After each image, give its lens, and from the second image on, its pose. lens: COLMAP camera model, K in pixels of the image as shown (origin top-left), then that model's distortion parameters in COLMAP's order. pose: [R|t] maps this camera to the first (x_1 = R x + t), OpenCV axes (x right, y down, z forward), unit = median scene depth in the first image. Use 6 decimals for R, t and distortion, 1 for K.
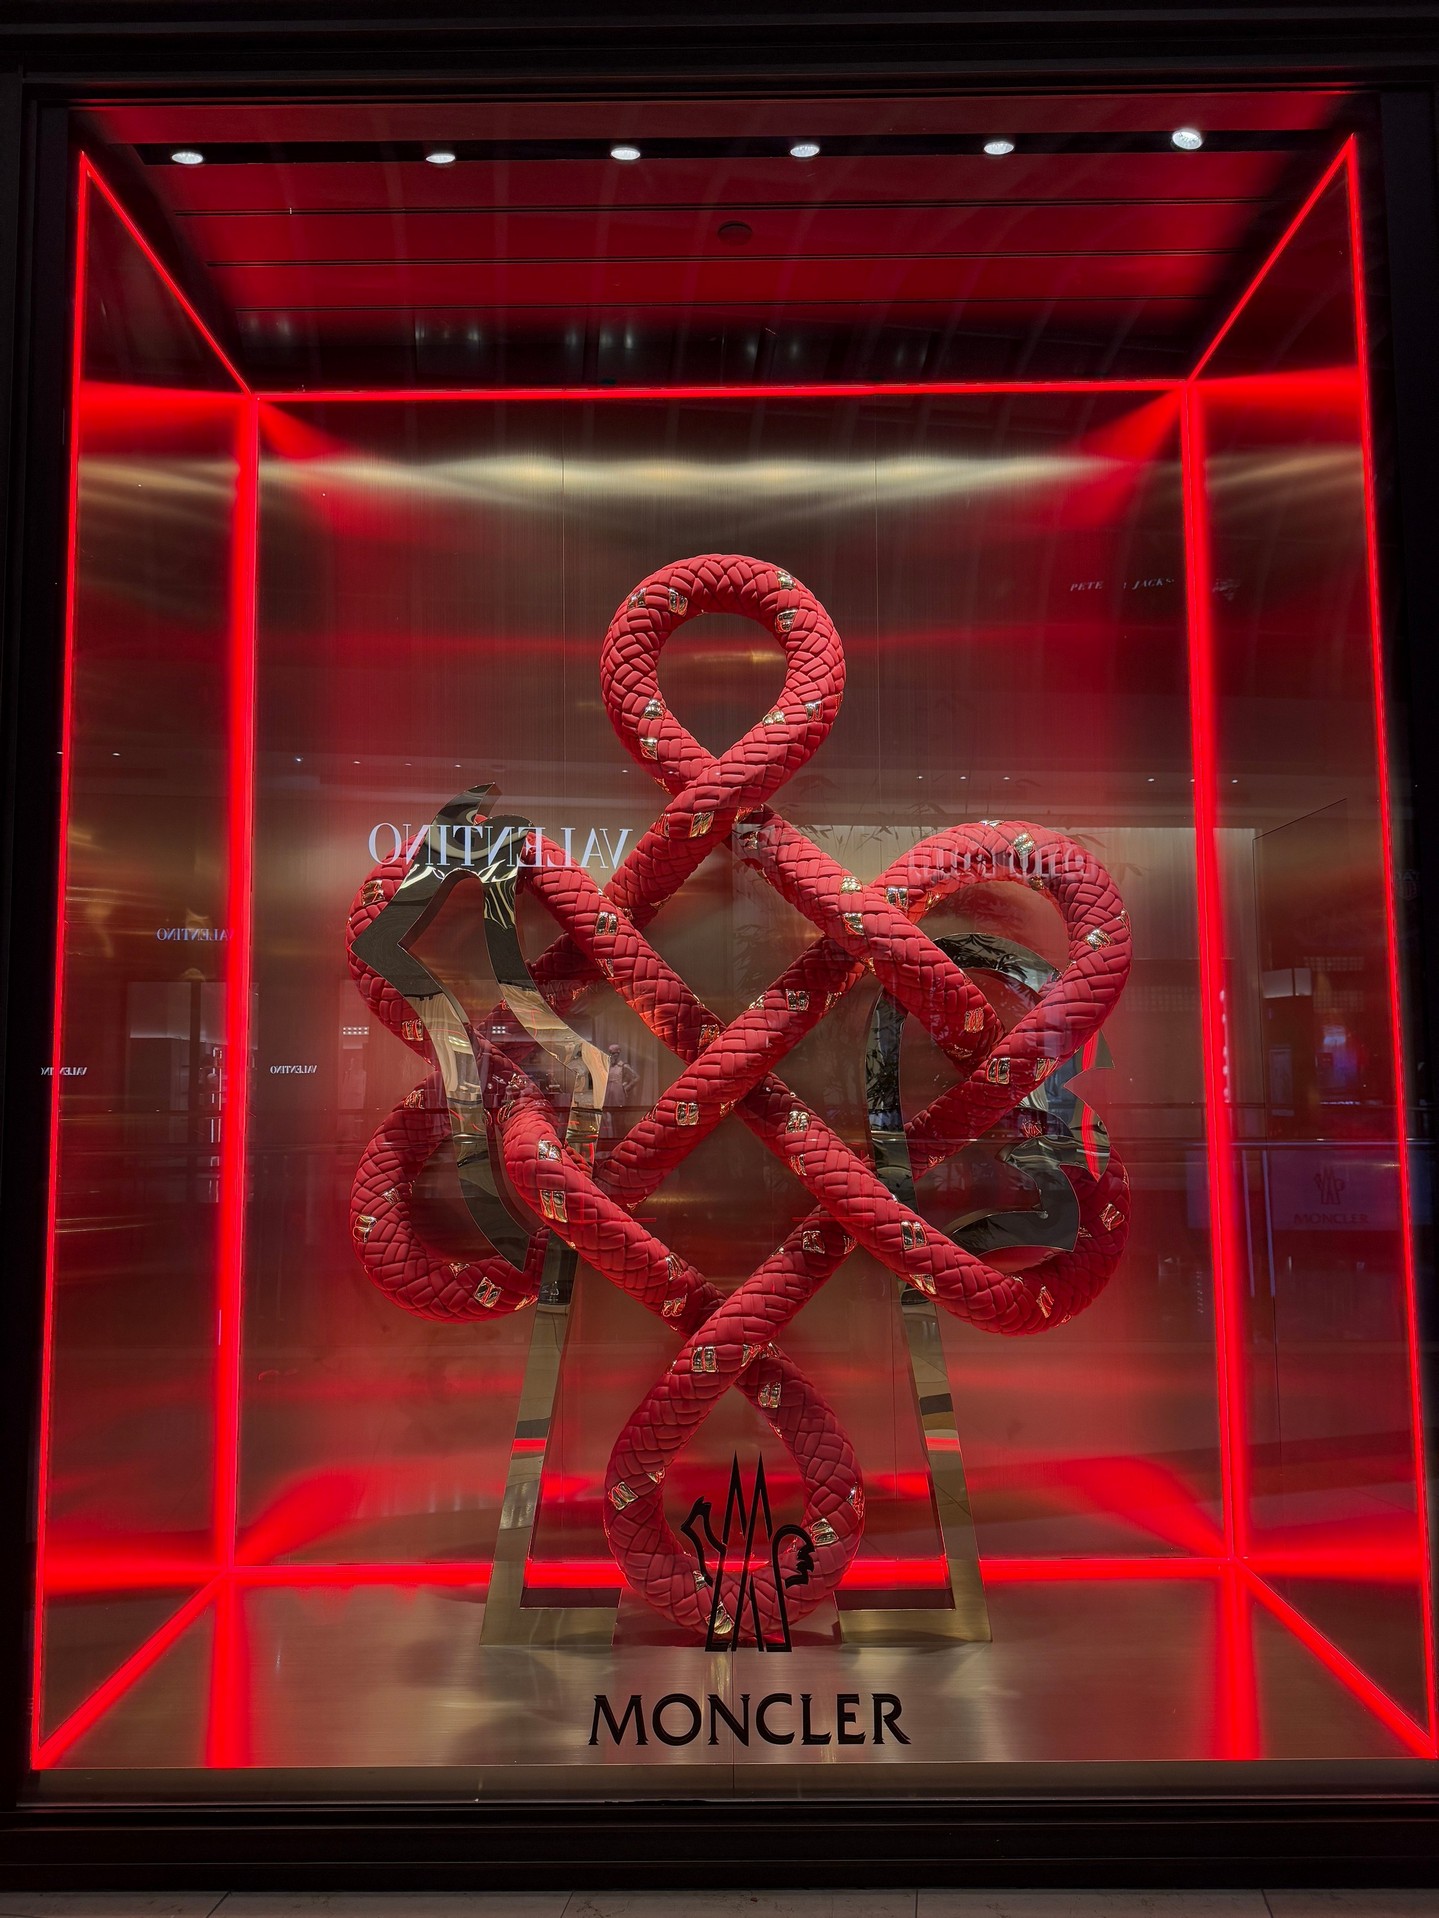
lens RADIAL K [[1365.1, 0, 718.0], [0, 1365.1, 958.3], [0, 0, 1]] dist [0.046073, -0.063119]
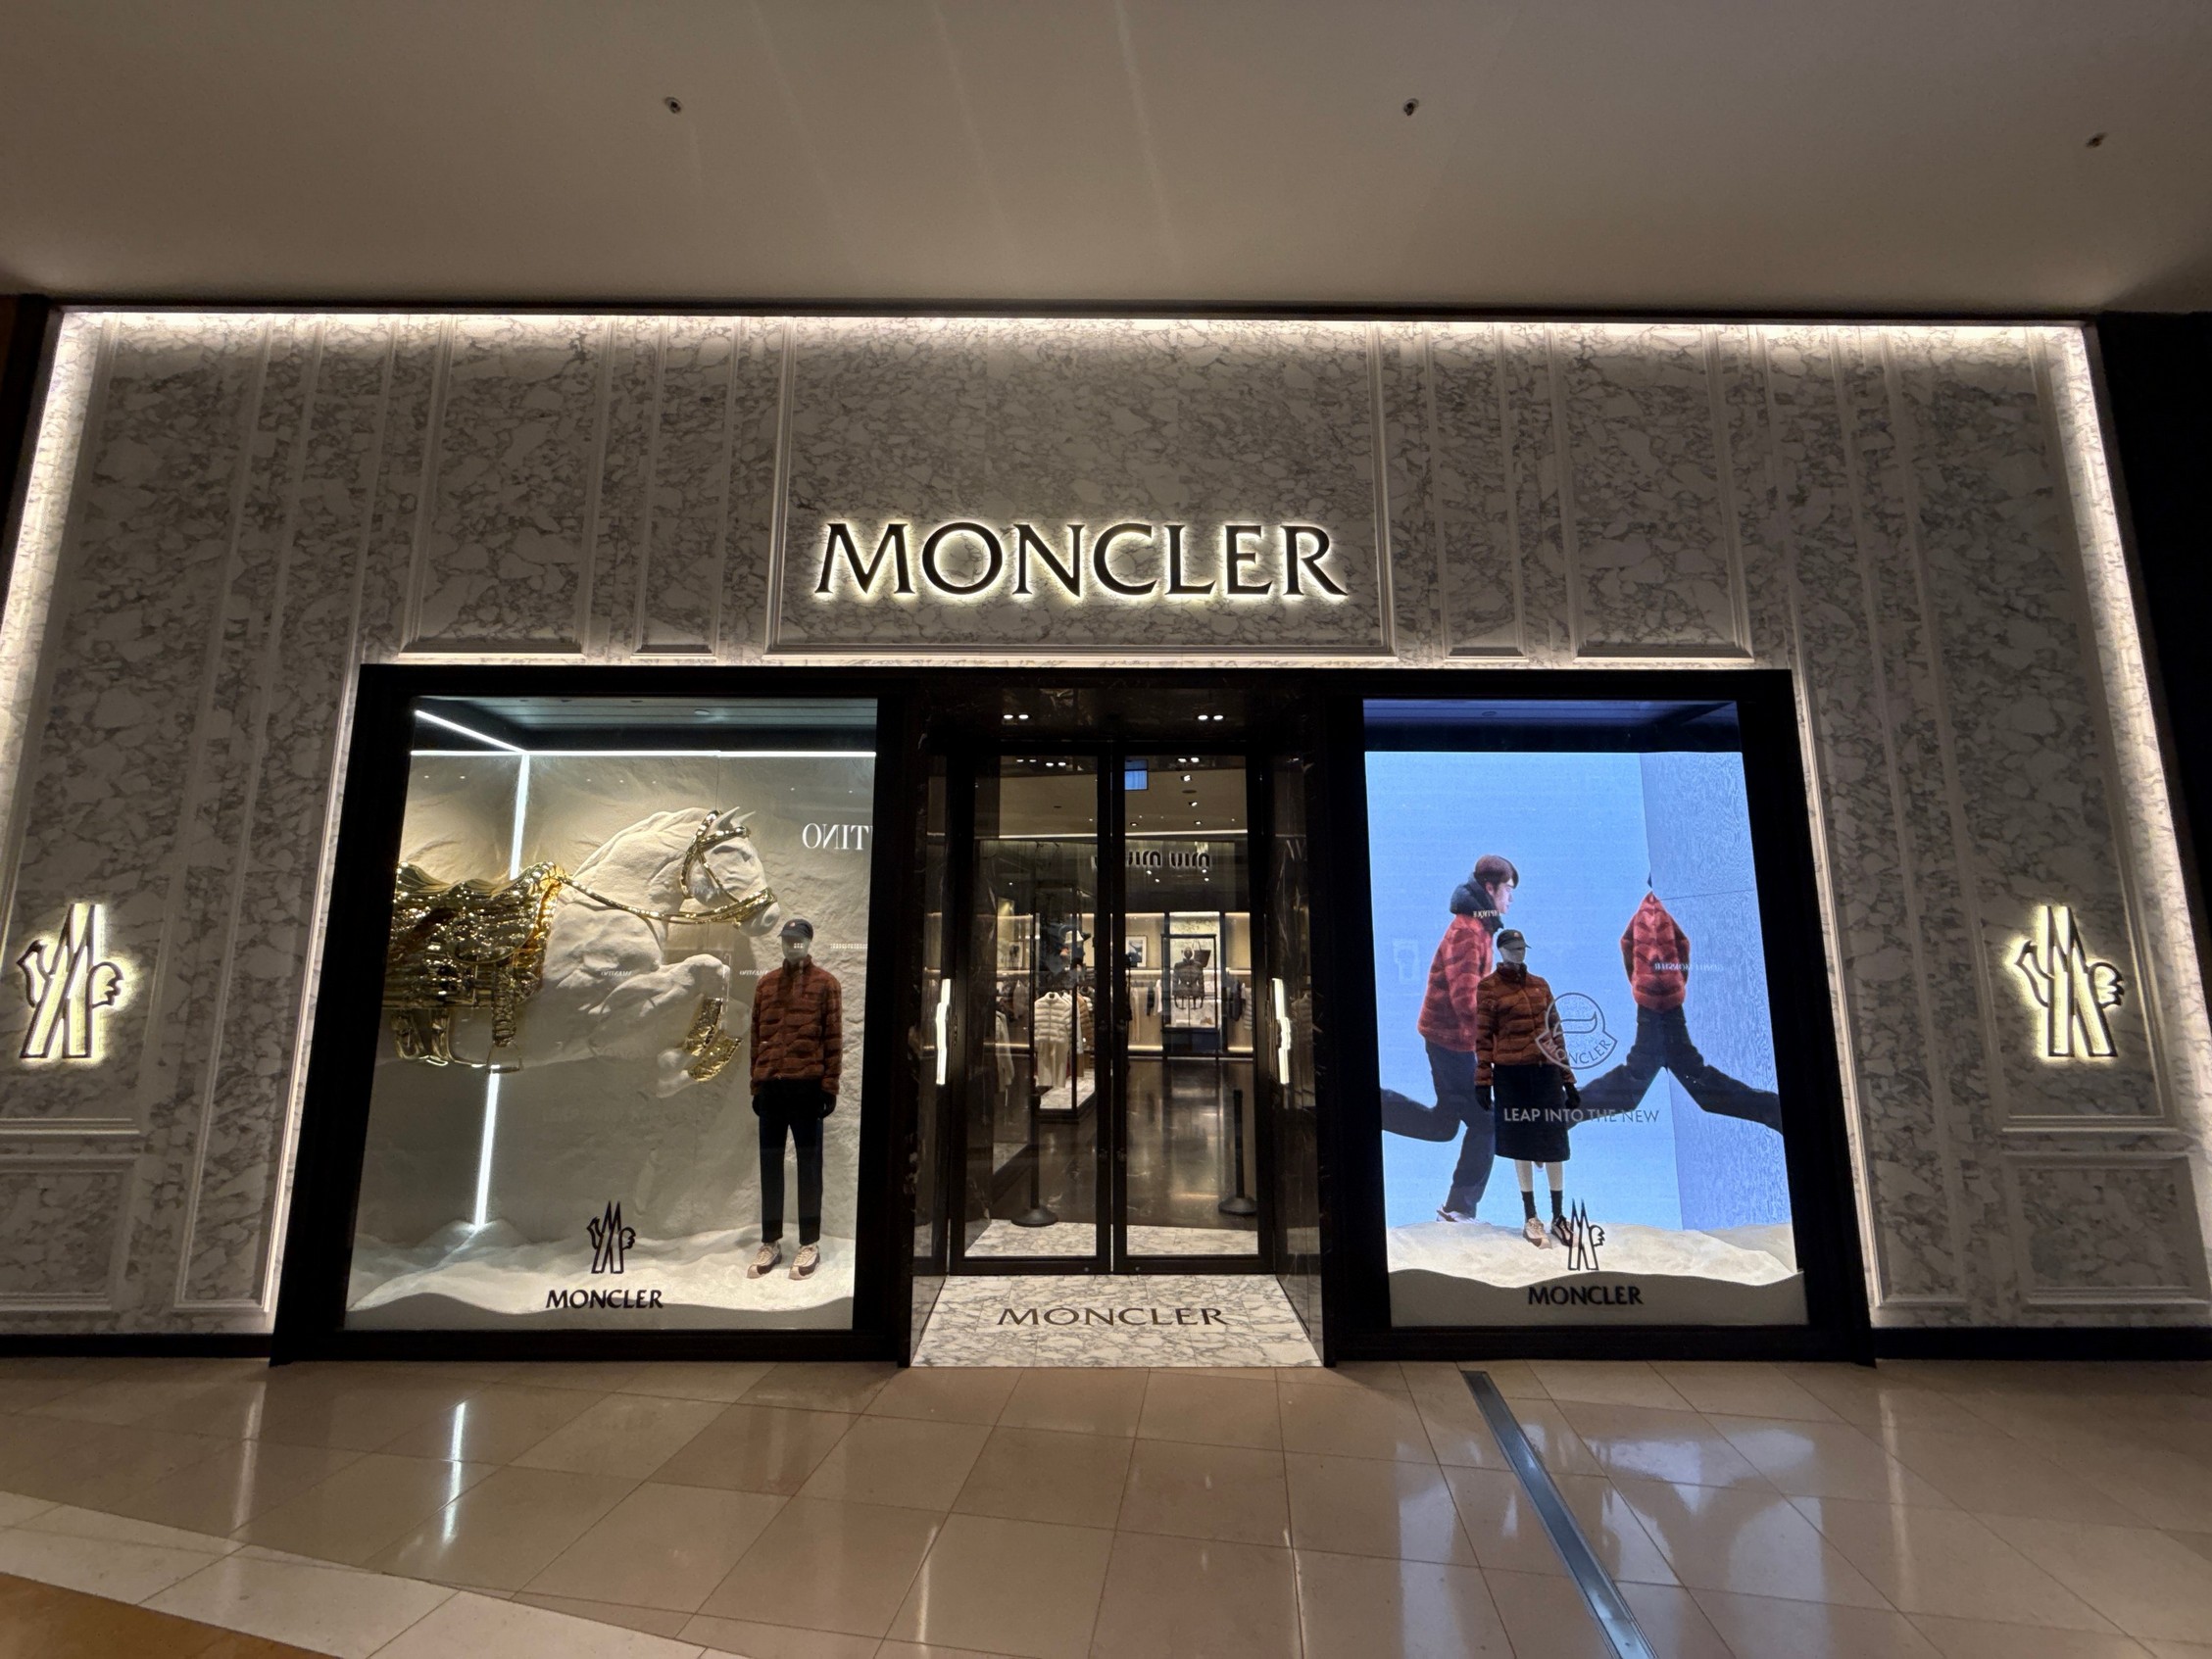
lens RADIAL K [[879.6, 0, 1111.7], [0, 879.6, 833.9], [0, 0, 1]] dist [-0.002744, 0.000905]
pose [[0.999652, 0.009974, 0.024426, 0.984153], [-0.008573, 0.998347, -0.056829, -0.288004], [-0.024952, 0.056600, 0.998085, -0.836509]]
